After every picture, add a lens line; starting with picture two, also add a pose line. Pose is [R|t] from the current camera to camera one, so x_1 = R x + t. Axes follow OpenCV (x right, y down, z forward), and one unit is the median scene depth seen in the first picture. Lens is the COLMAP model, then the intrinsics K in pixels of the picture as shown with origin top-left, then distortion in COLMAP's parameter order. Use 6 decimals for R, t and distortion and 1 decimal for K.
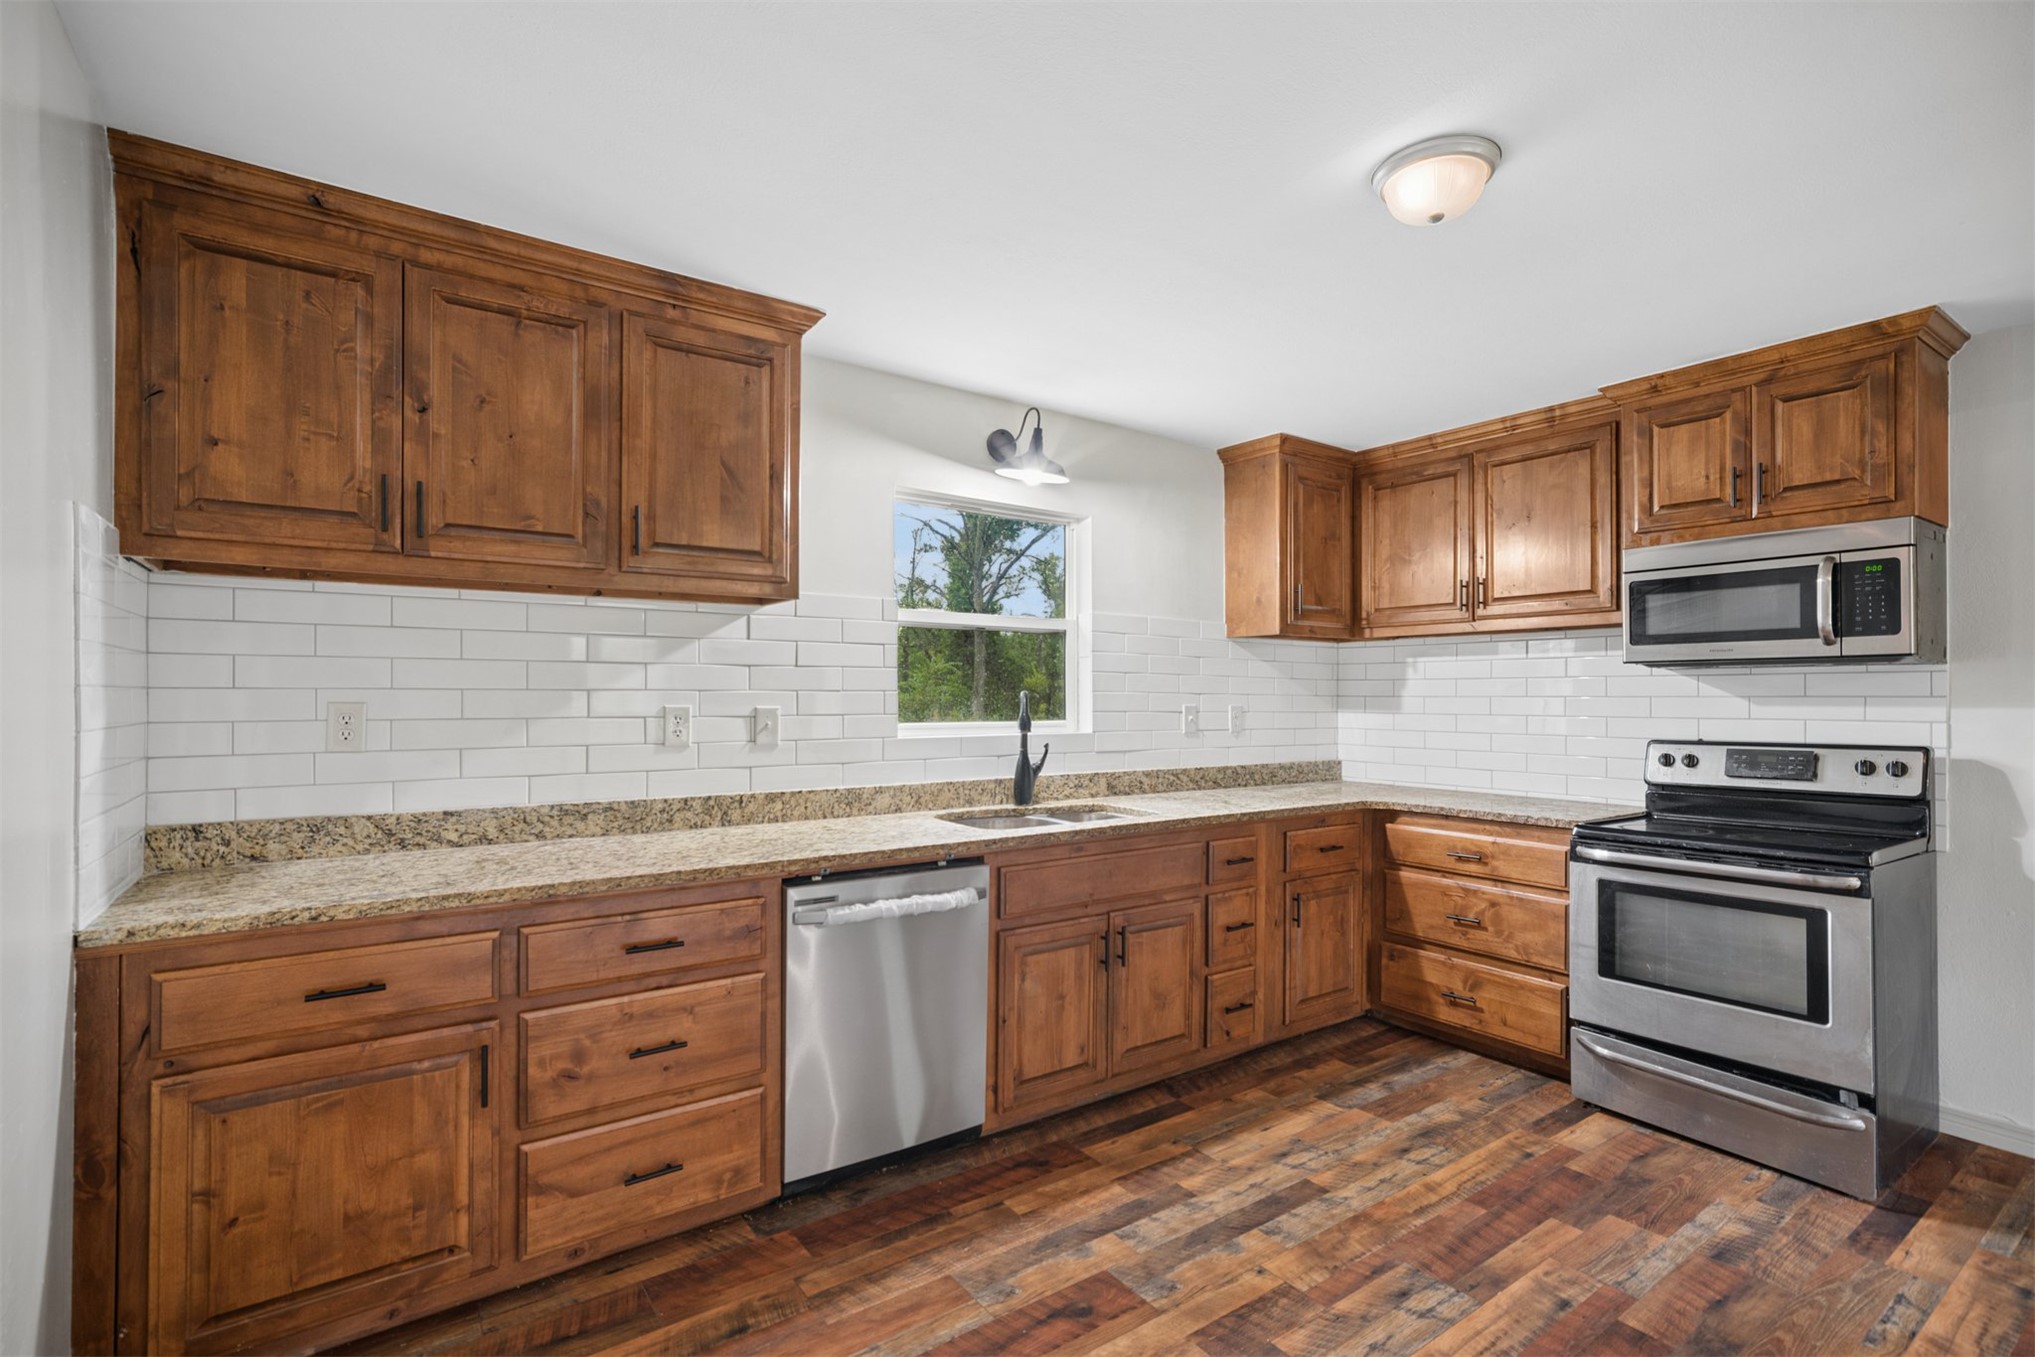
lens RADIAL K [[941.8, 0, 1023.5], [0, 941.8, 690.0], [0, 0, 1]] dist [-0.003509, 0.000988]
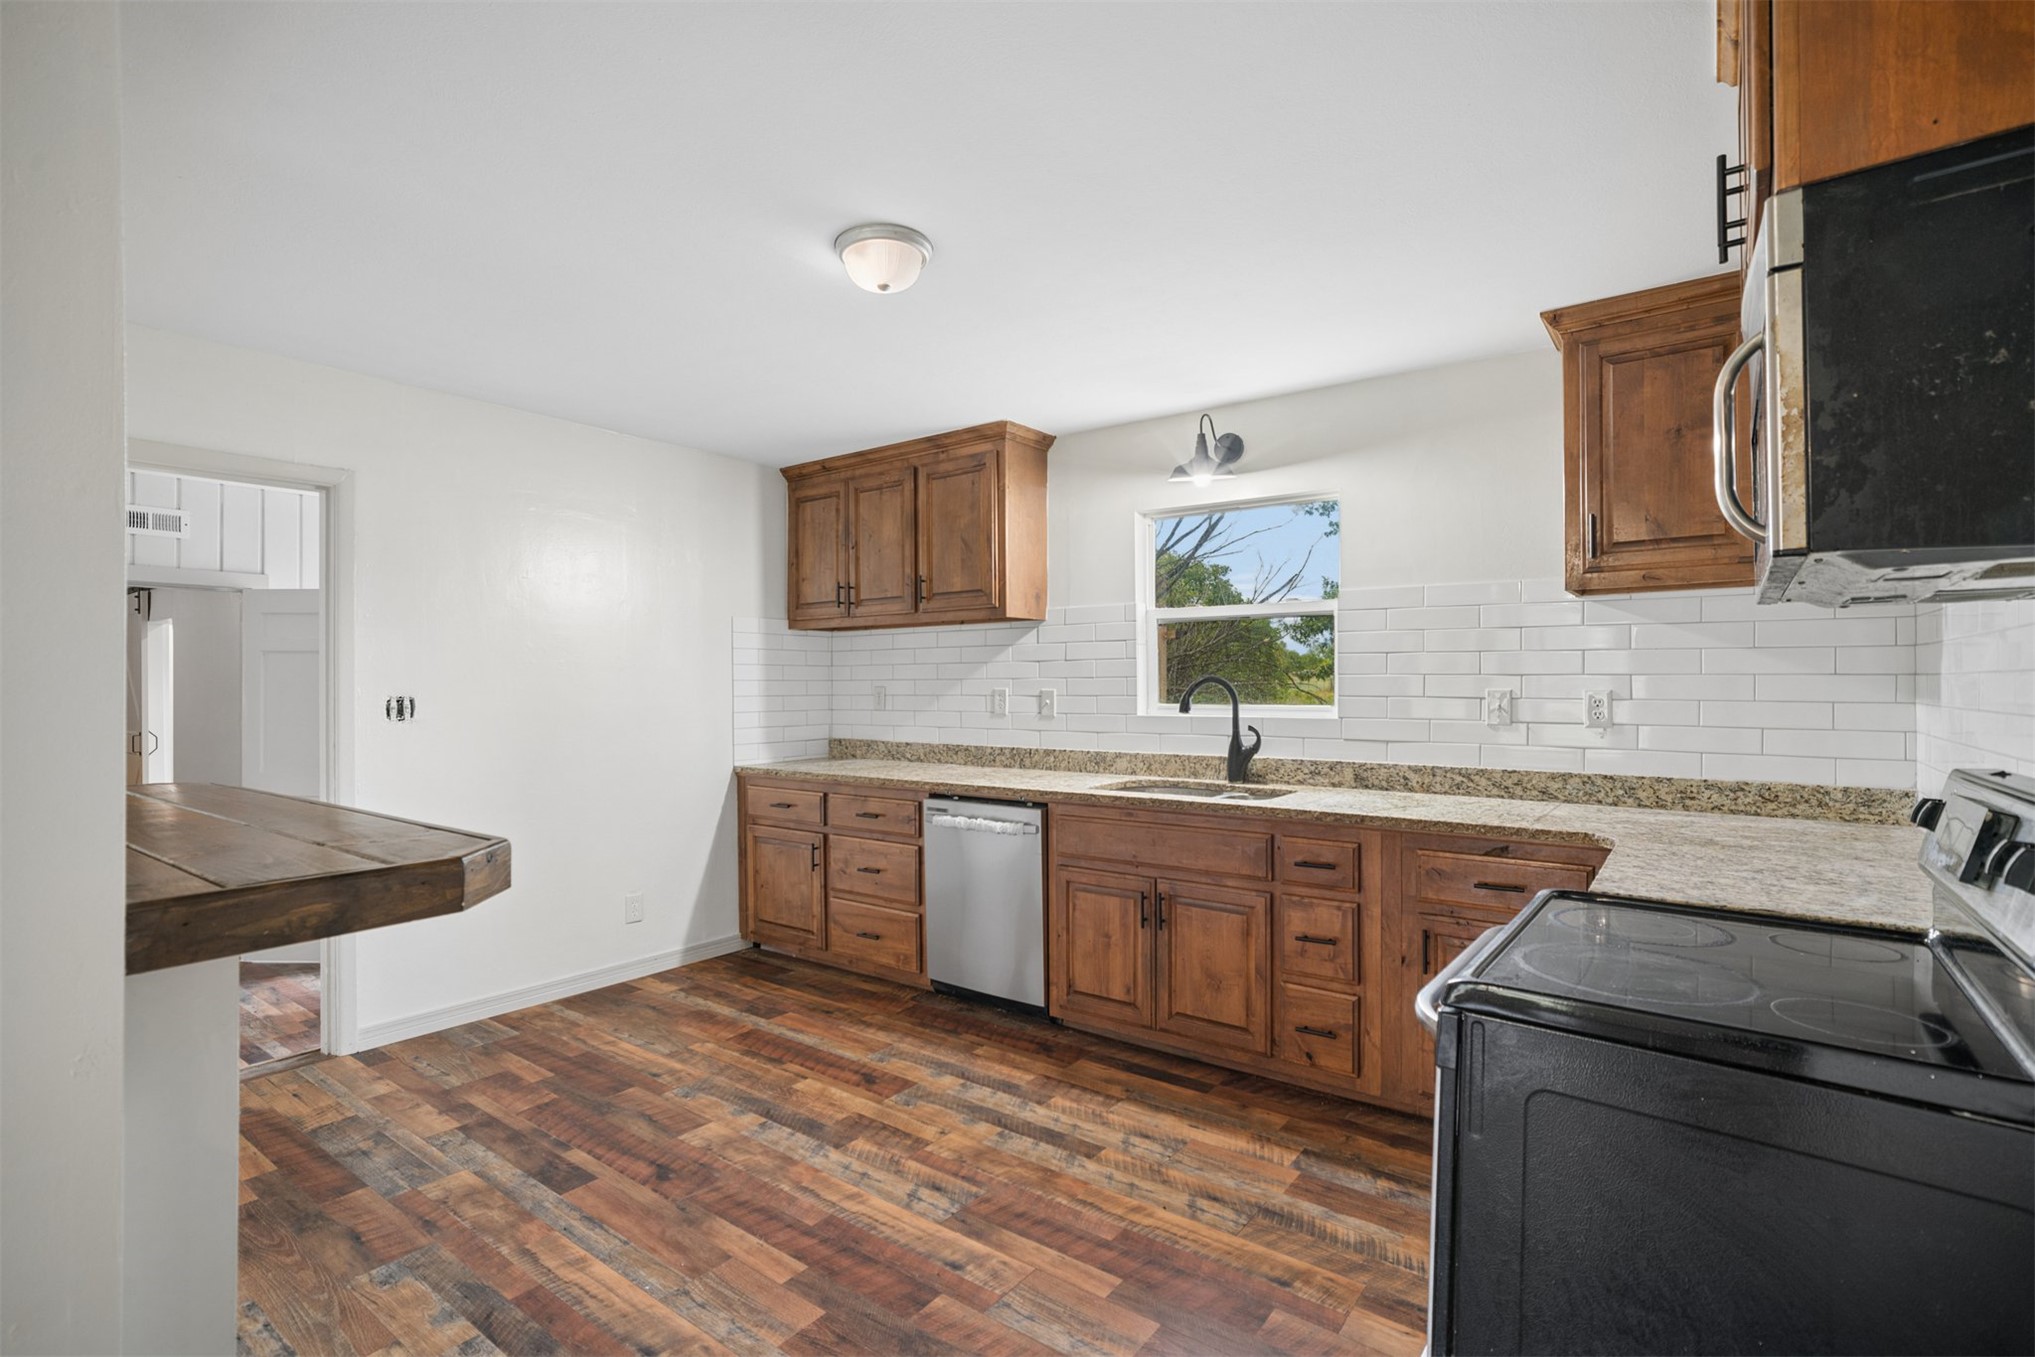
lens RADIAL K [[942.2, 0, 1017.5], [0, 942.2, 678.5], [0, 0, 1]] dist [-0.002806, 0.000266]
pose [[0.301427, -0.011402, -0.953421, 1.225163], [0.012098, 0.999894, -0.008133, 0.013921], [0.953413, -0.009083, 0.301533, 0.586646]]
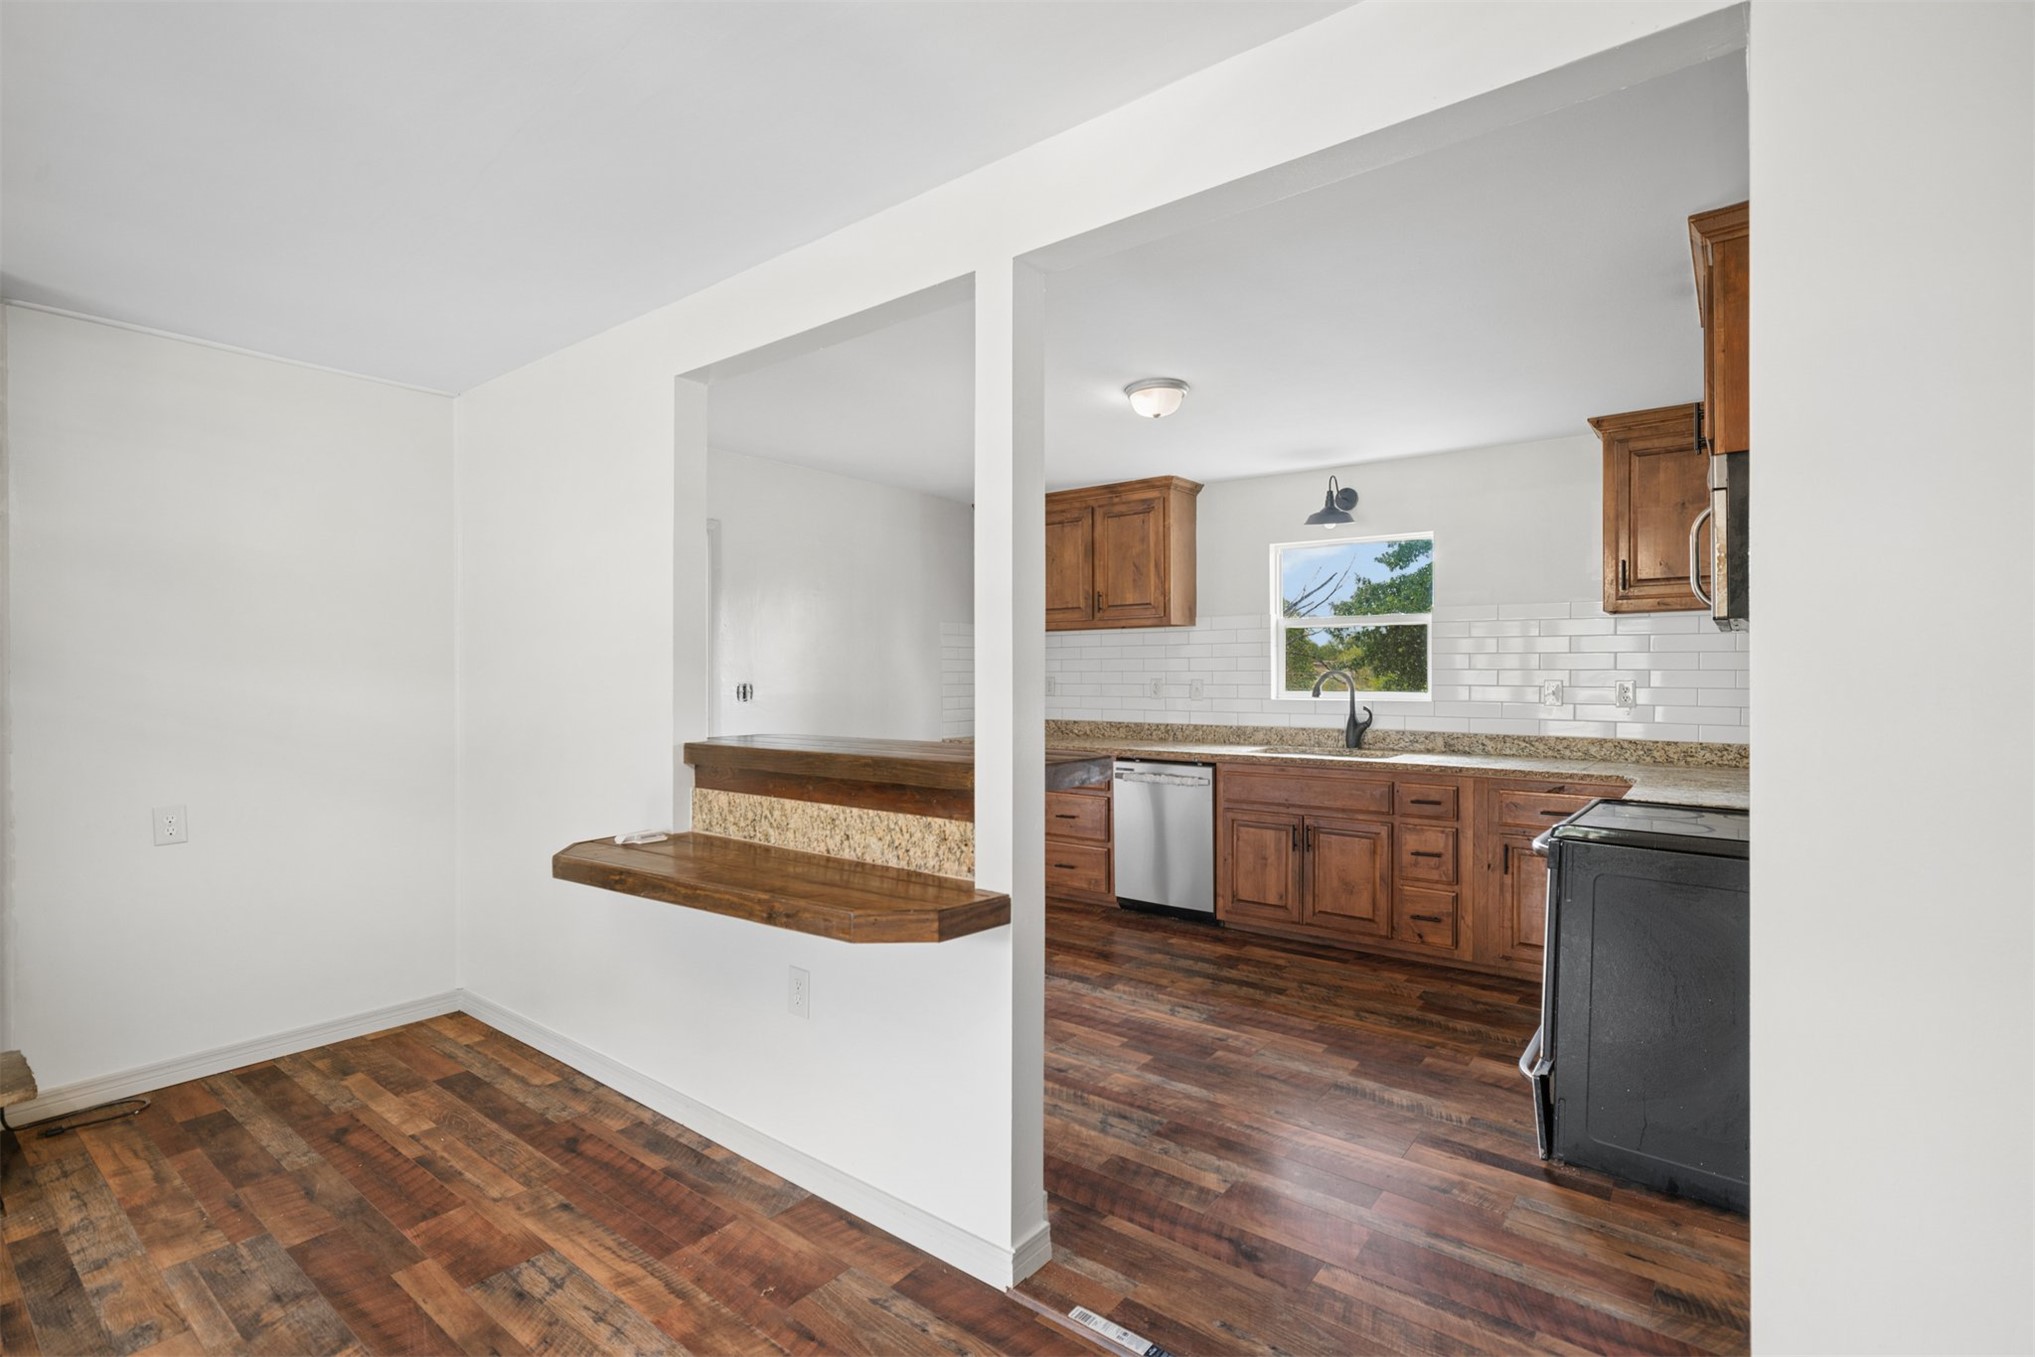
lens RADIAL K [[931.3, 0, 1031.6], [0, 931.3, 677.5], [0, 0, 1]] dist [0.002010, 0.000365]
pose [[0.292642, -0.002053, -0.956220, 1.576929], [0.009836, 0.999951, 0.000863, 0.010357], [0.956171, -0.009658, 0.292648, 0.163493]]
